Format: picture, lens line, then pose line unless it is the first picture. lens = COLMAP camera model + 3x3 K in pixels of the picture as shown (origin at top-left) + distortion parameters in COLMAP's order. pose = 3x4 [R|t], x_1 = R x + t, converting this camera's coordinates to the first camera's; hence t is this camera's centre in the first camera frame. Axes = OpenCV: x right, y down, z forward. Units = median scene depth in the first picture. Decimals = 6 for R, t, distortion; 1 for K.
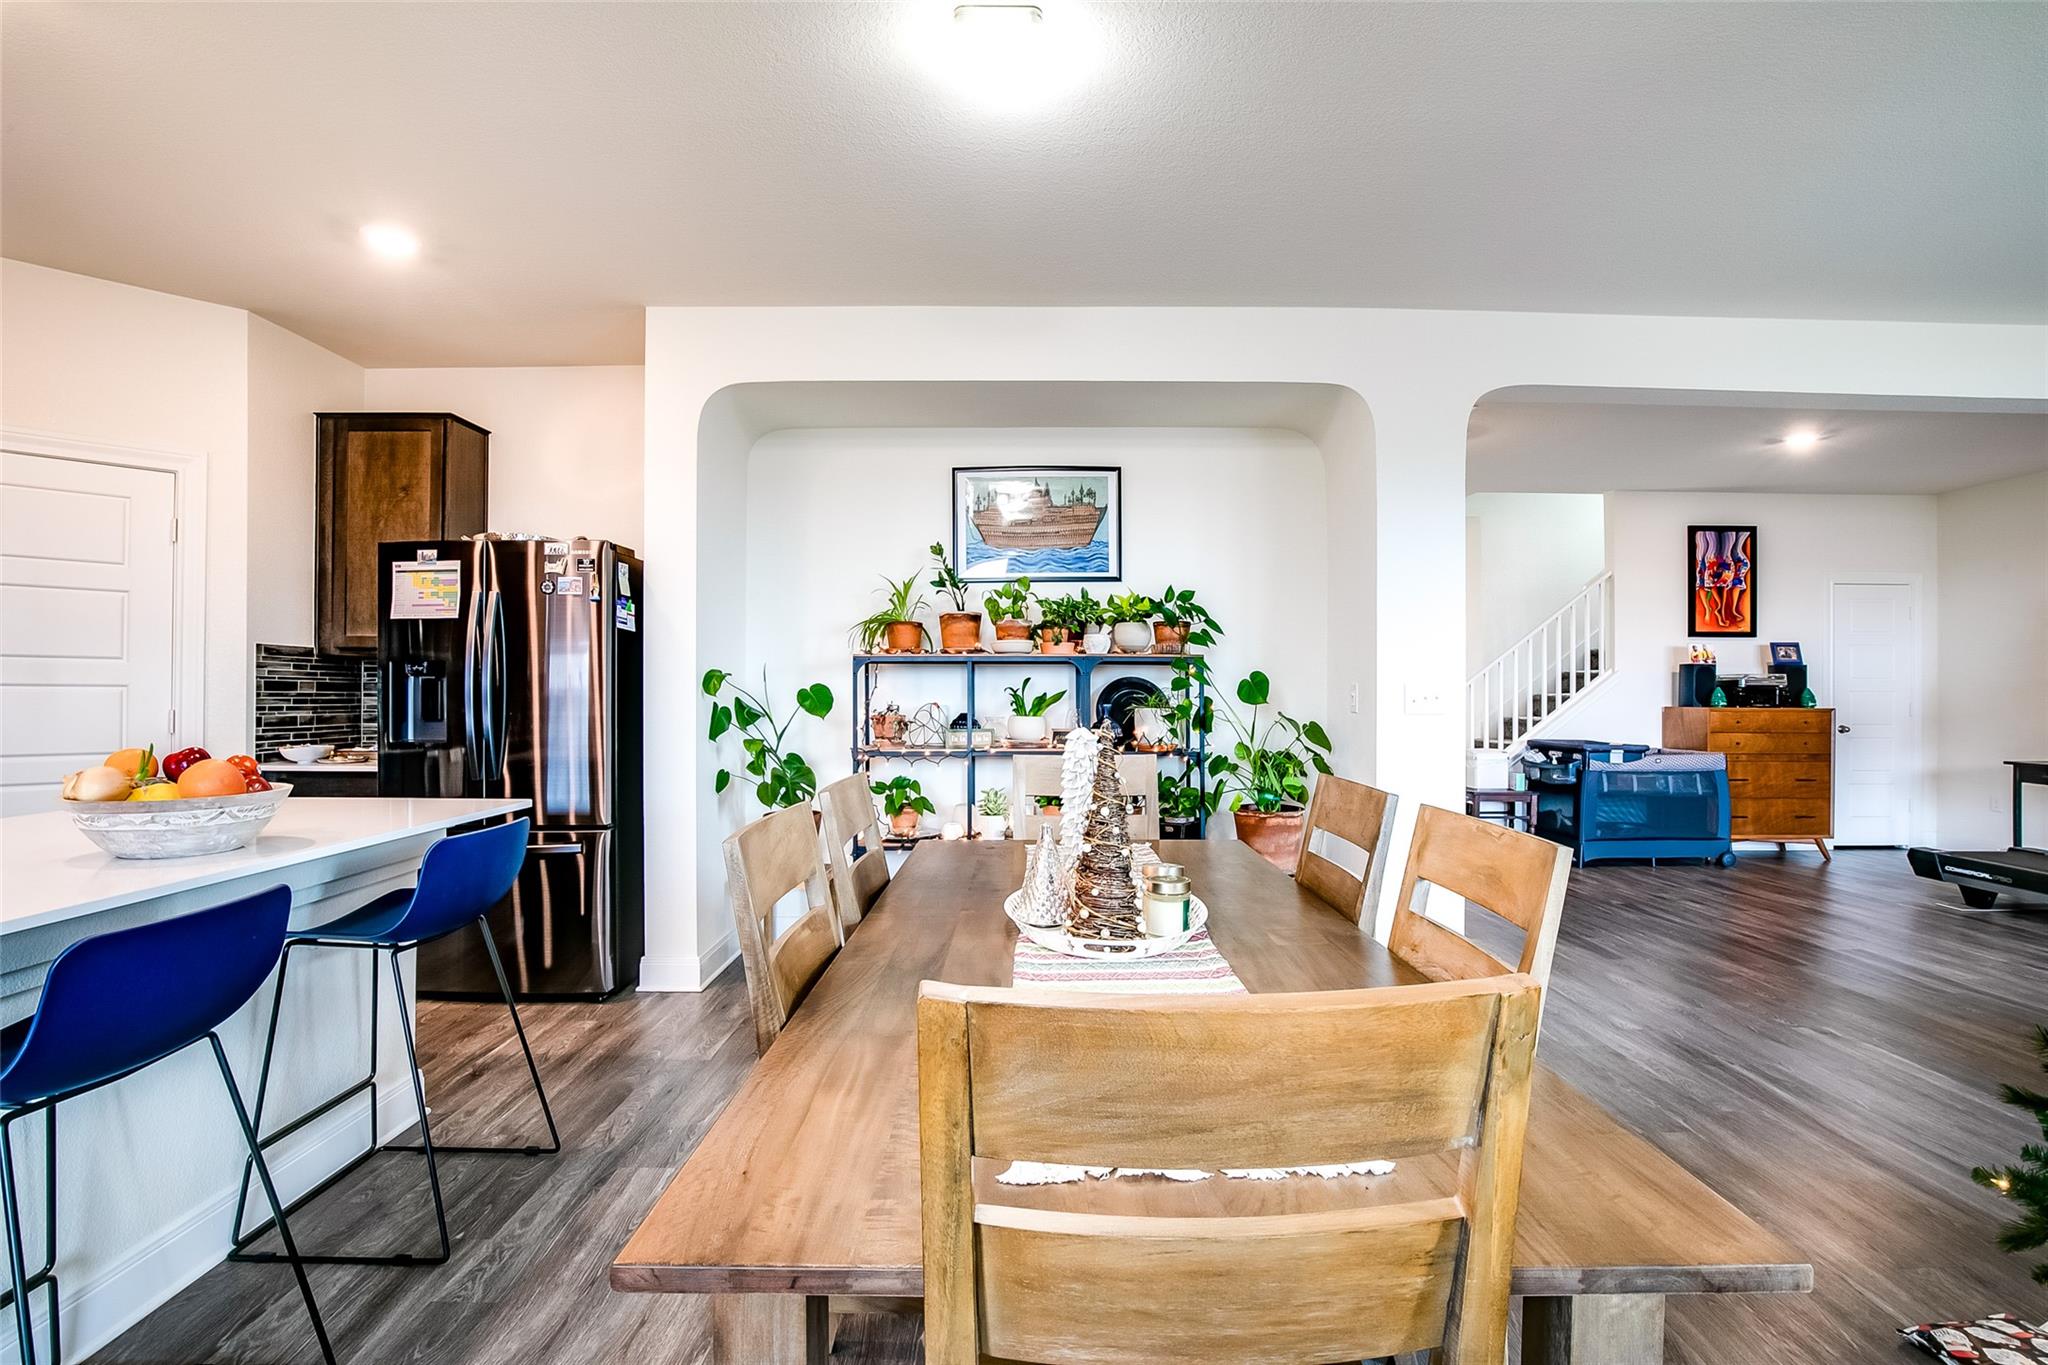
lens RADIAL K [[937.3, 0, 1025.5], [0, 937.3, 688.7], [0, 0, 1]] dist [-0.037091, 0.007450]
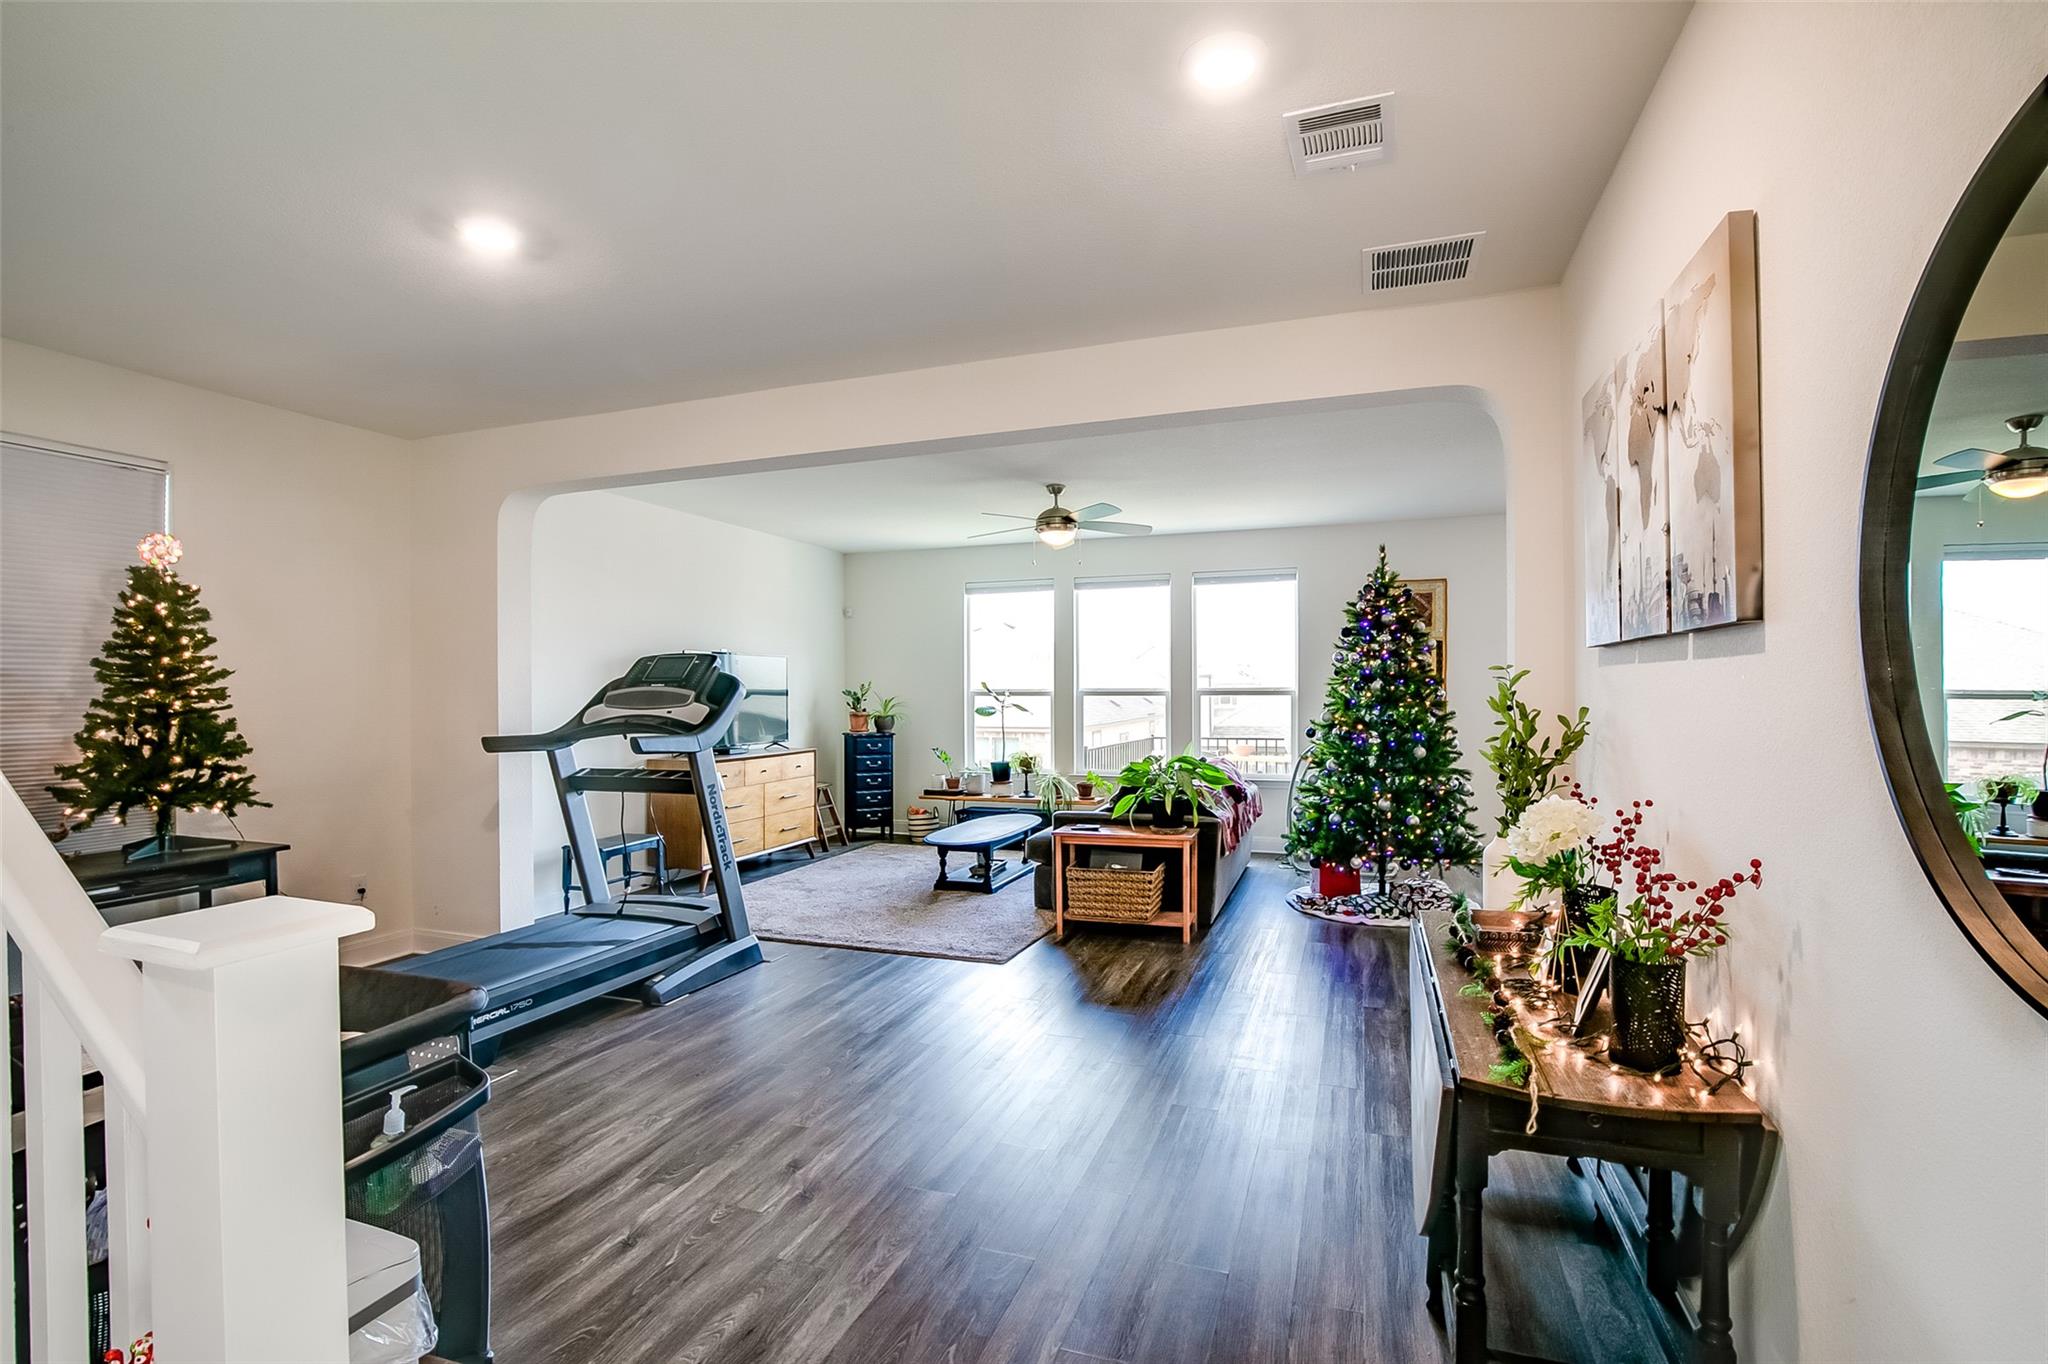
lens RADIAL K [[937.3, 0, 1025.5], [0, 937.3, 688.2], [0, 0, 1]] dist [-0.037091, 0.007450]
pose [[-0.939191, 0.002210, 0.343388, 0.322892], [0.002101, 0.999998, -0.000688, -0.024060], [-0.343389, 0.000076, -0.939193, 1.070580]]
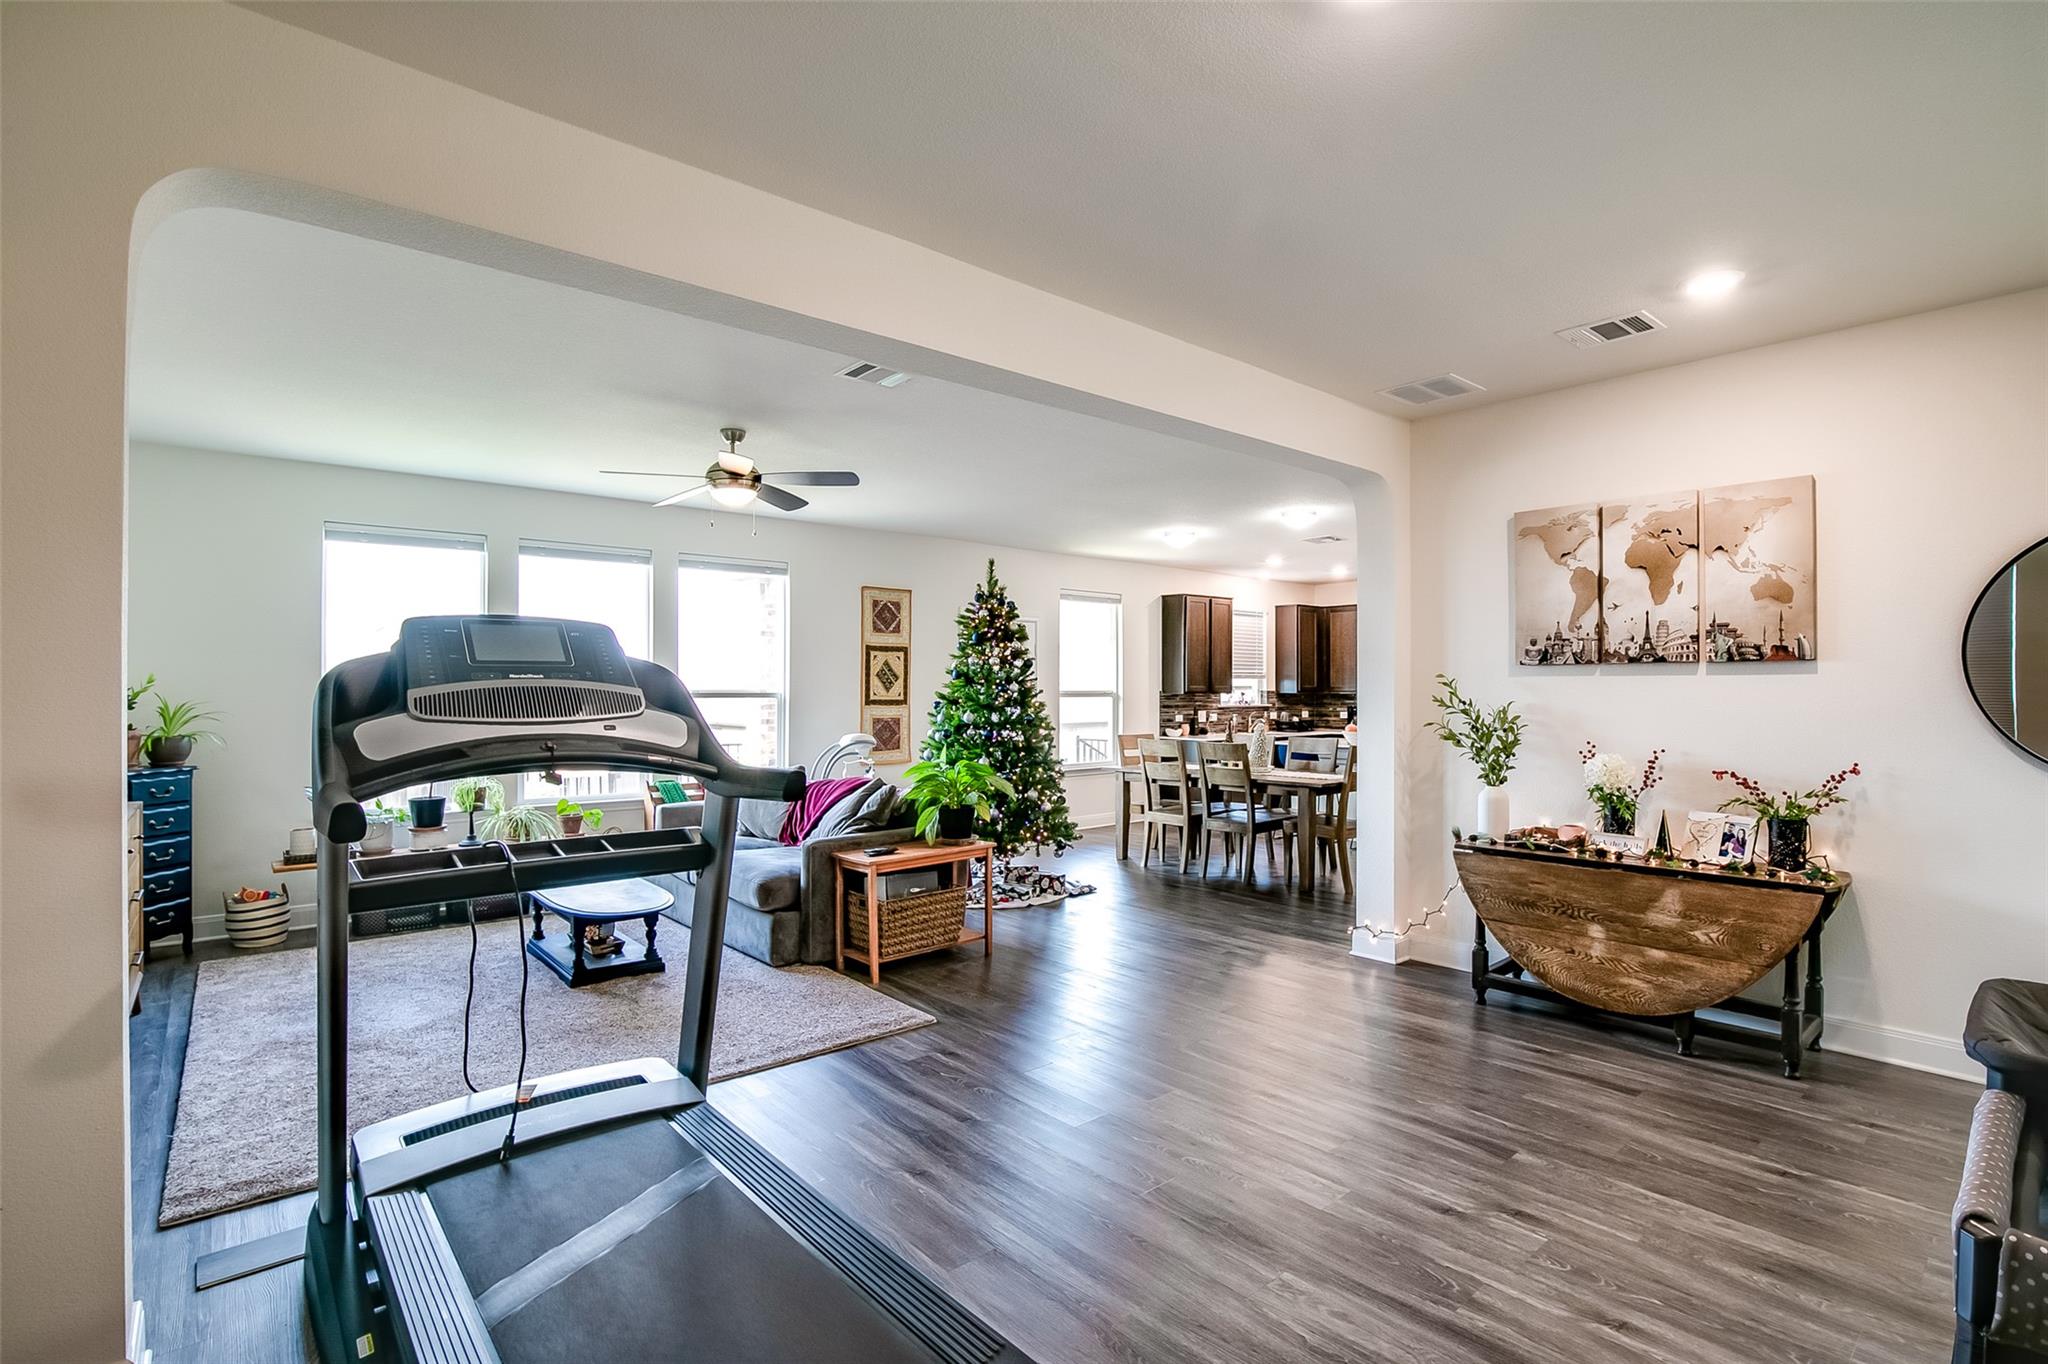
lens RADIAL K [[971.1, 0, 1024.0], [0, 971.1, 682.0], [0, 0, 1]] dist [-0.028725, 0.000170]
pose [[-0.763565, -0.008112, -0.645680, 0.898643], [-0.001040, 0.999935, -0.011333, -0.021266], [0.645731, -0.007982, -0.763524, 0.917444]]
